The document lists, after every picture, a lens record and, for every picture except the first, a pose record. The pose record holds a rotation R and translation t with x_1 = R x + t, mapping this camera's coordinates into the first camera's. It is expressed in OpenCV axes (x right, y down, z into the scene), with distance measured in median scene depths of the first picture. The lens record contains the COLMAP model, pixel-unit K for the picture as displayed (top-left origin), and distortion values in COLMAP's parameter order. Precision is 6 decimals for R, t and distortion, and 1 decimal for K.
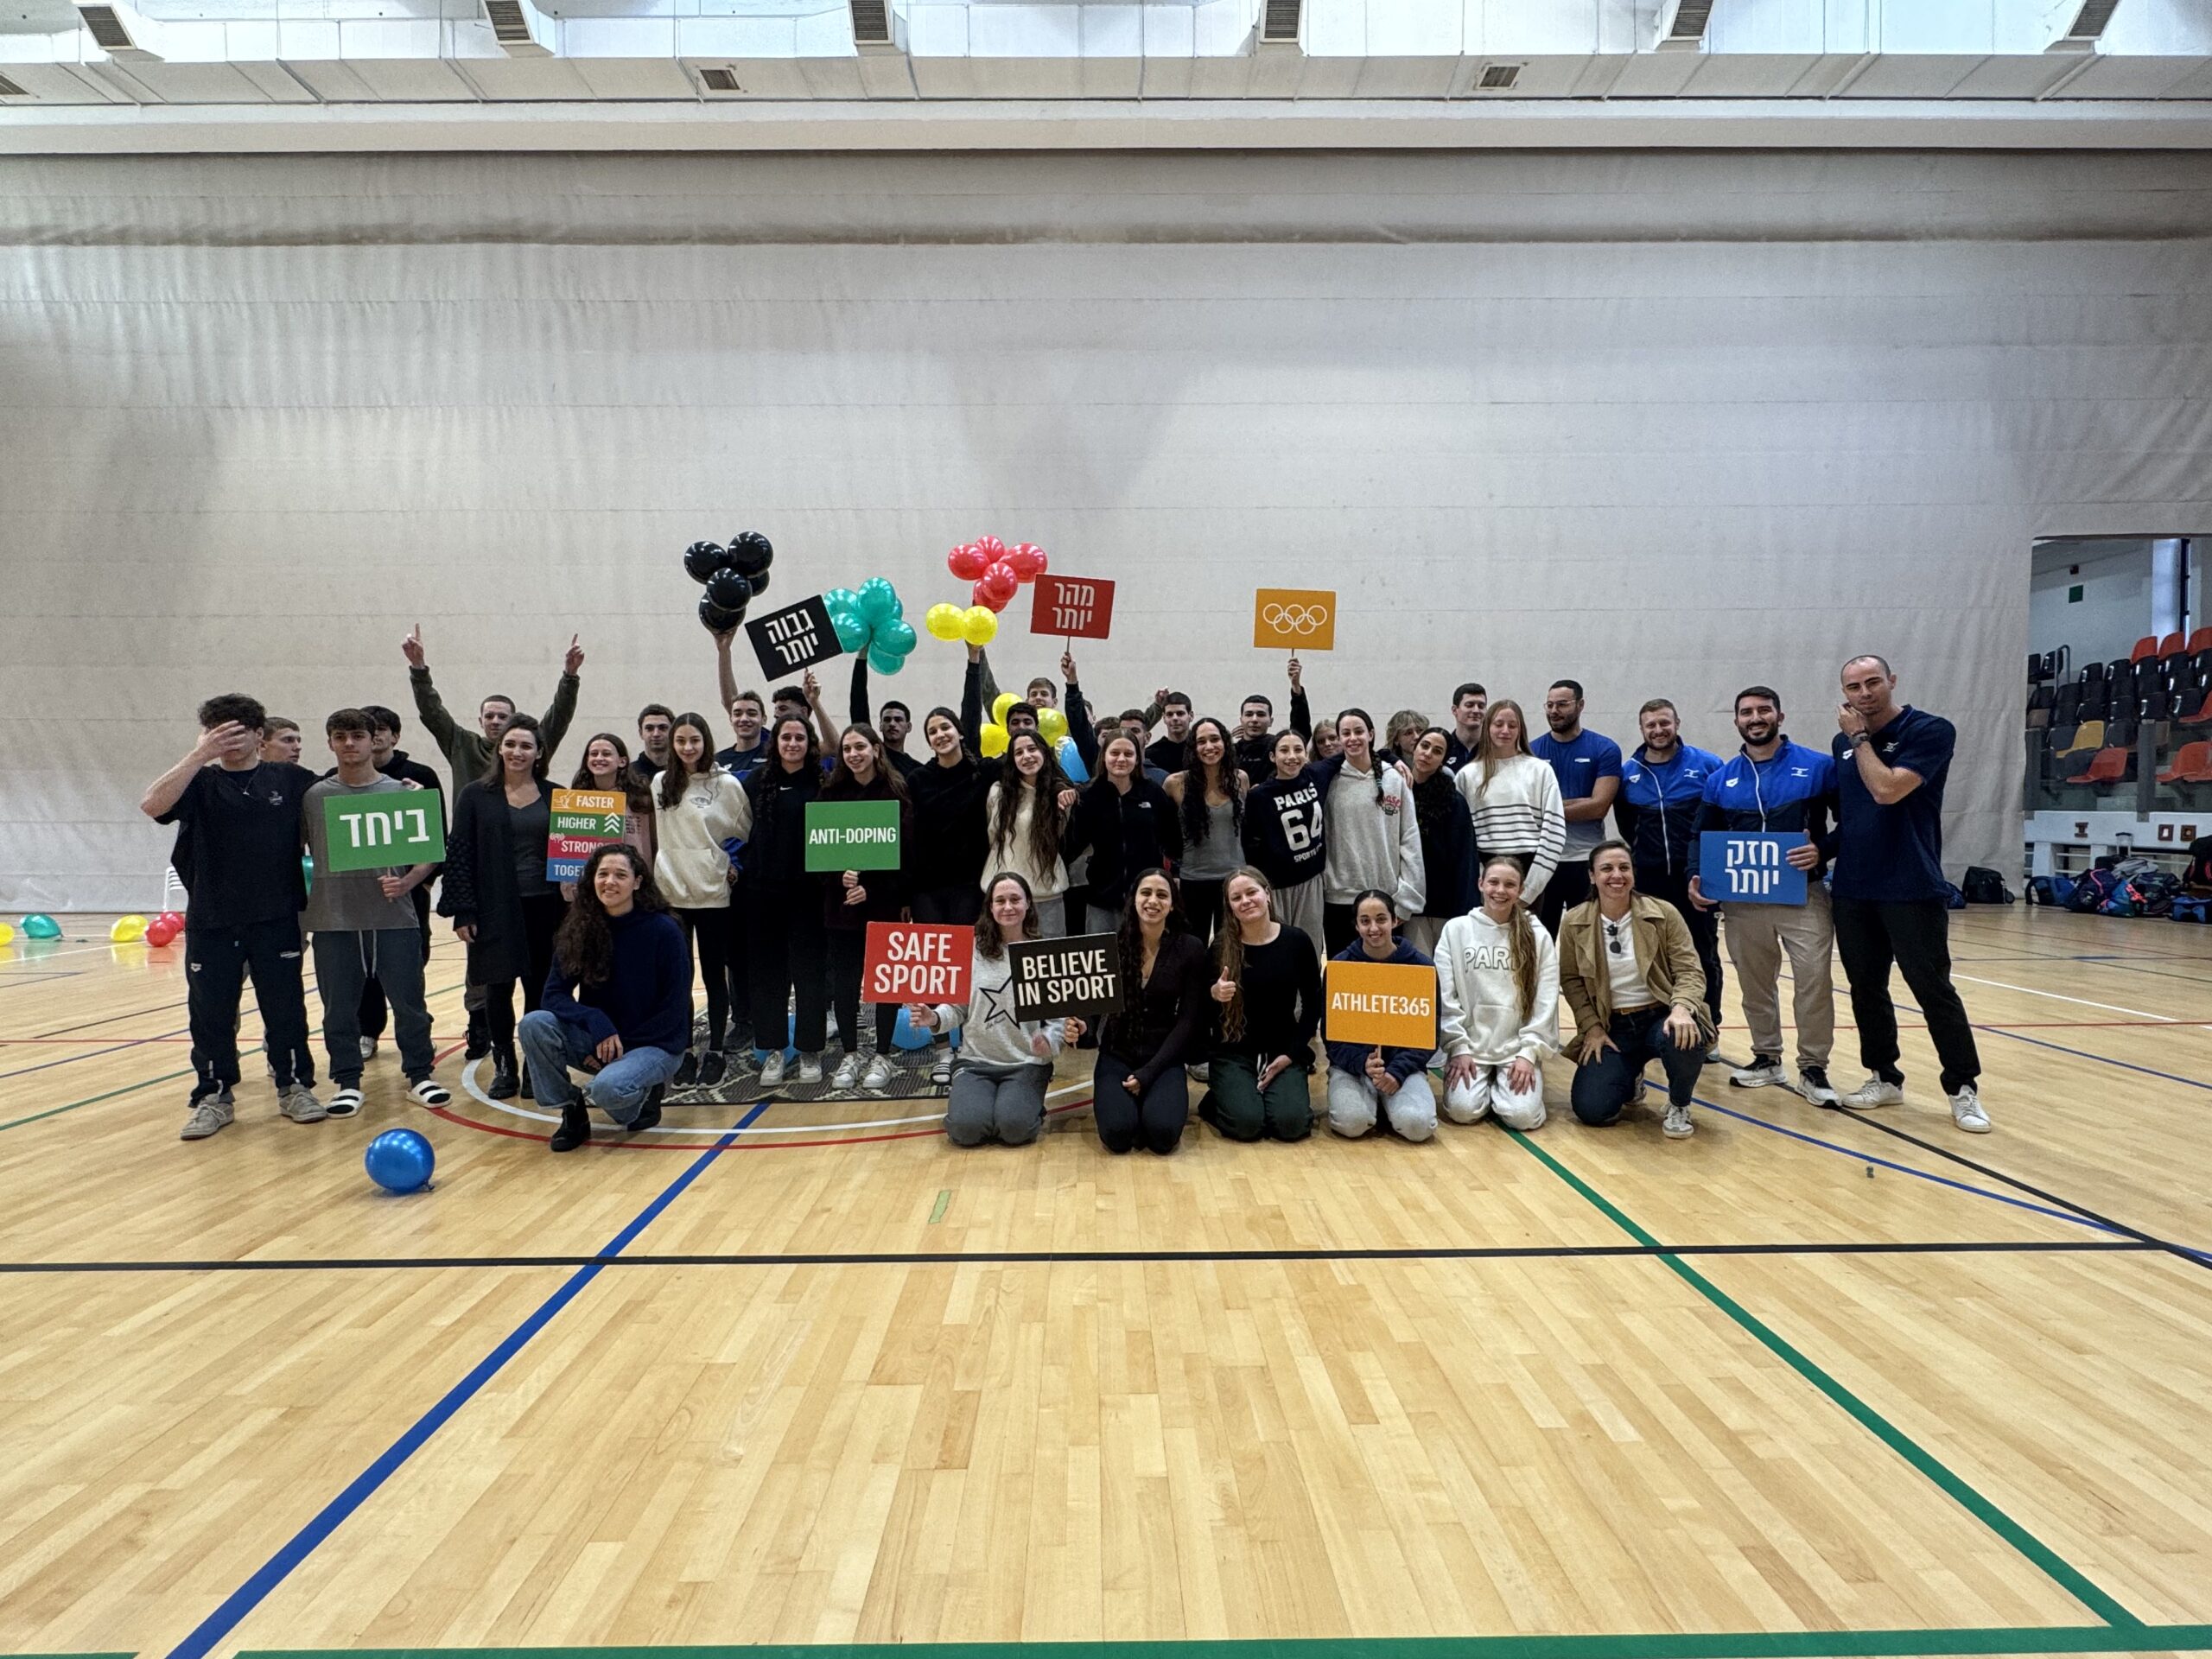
lens RADIAL K [[1095.7, 0, 1106.3], [0, 1095.7, 830.1], [0, 0, 1]] dist [0.000002, -0.000049]
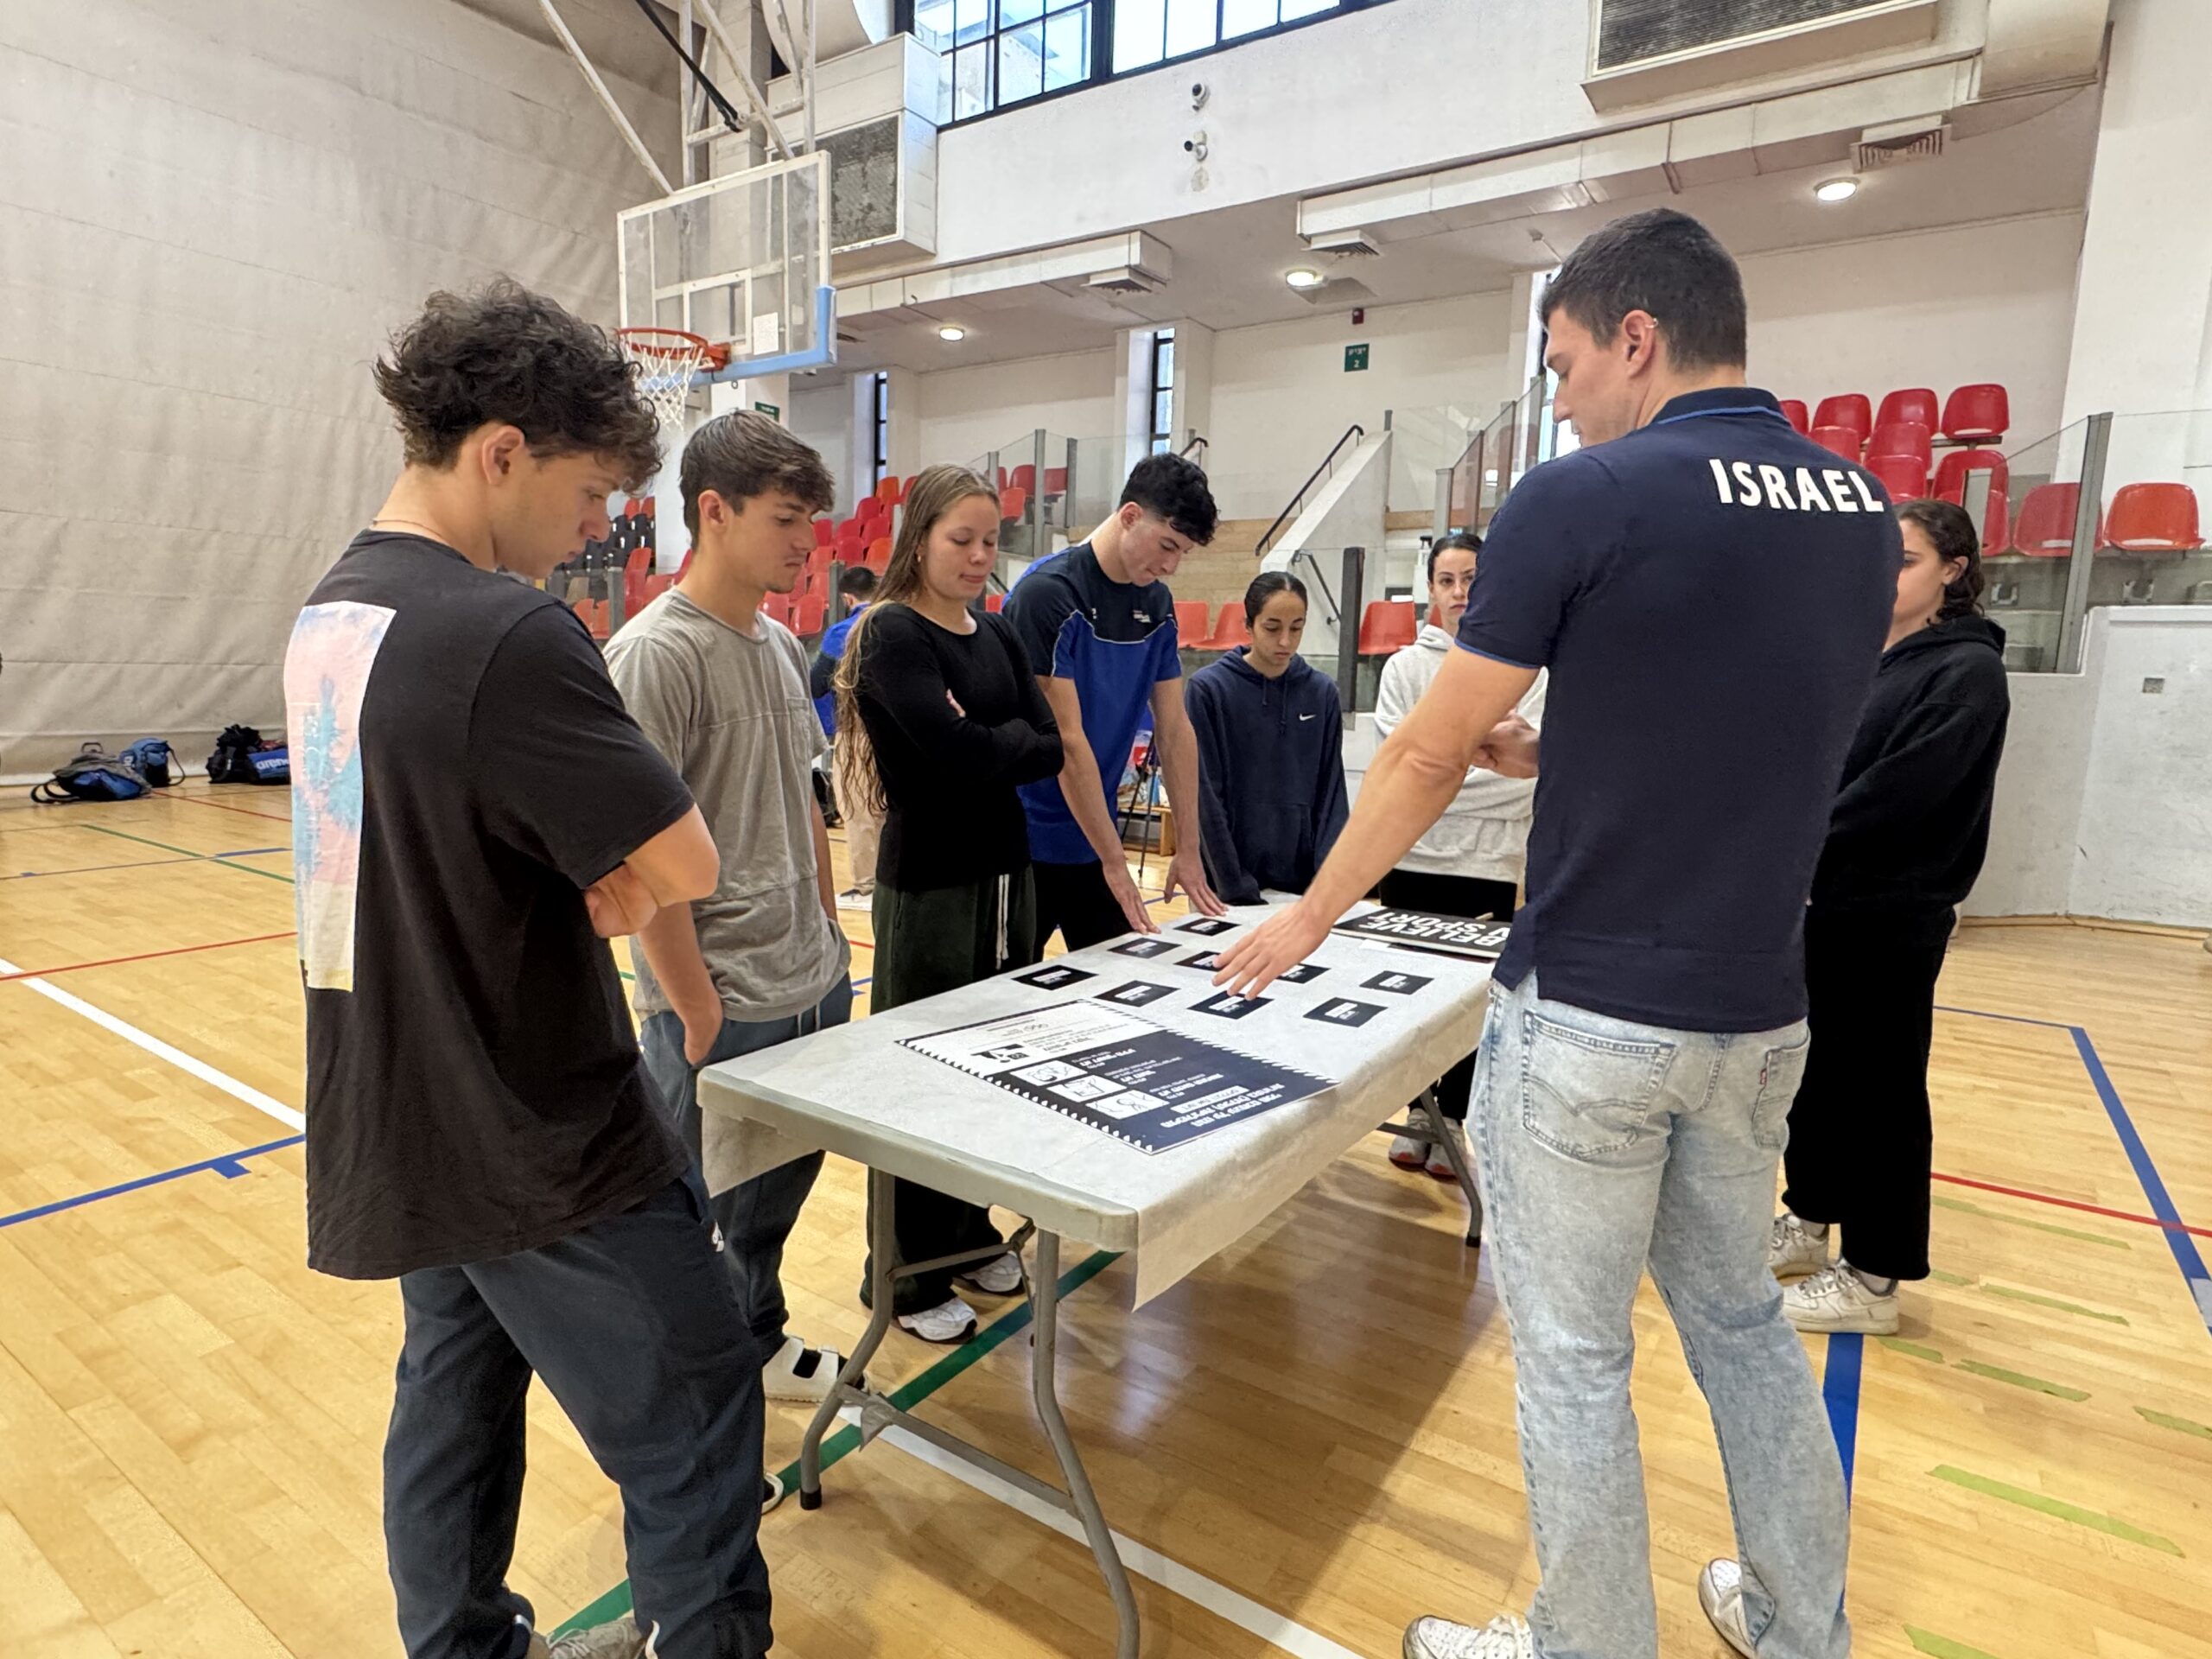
lens RADIAL K [[1180.4, 0, 1107.9], [0, 1180.4, 829.4], [0, 0, 1]] dist [-0.000439, -0.000598]
pose [[0.258777, -0.122143, 0.958184, 0.044325], [-0.004840, 0.991797, 0.127735, -0.009483], [-0.965925, -0.037692, 0.256063, 0.218557]]
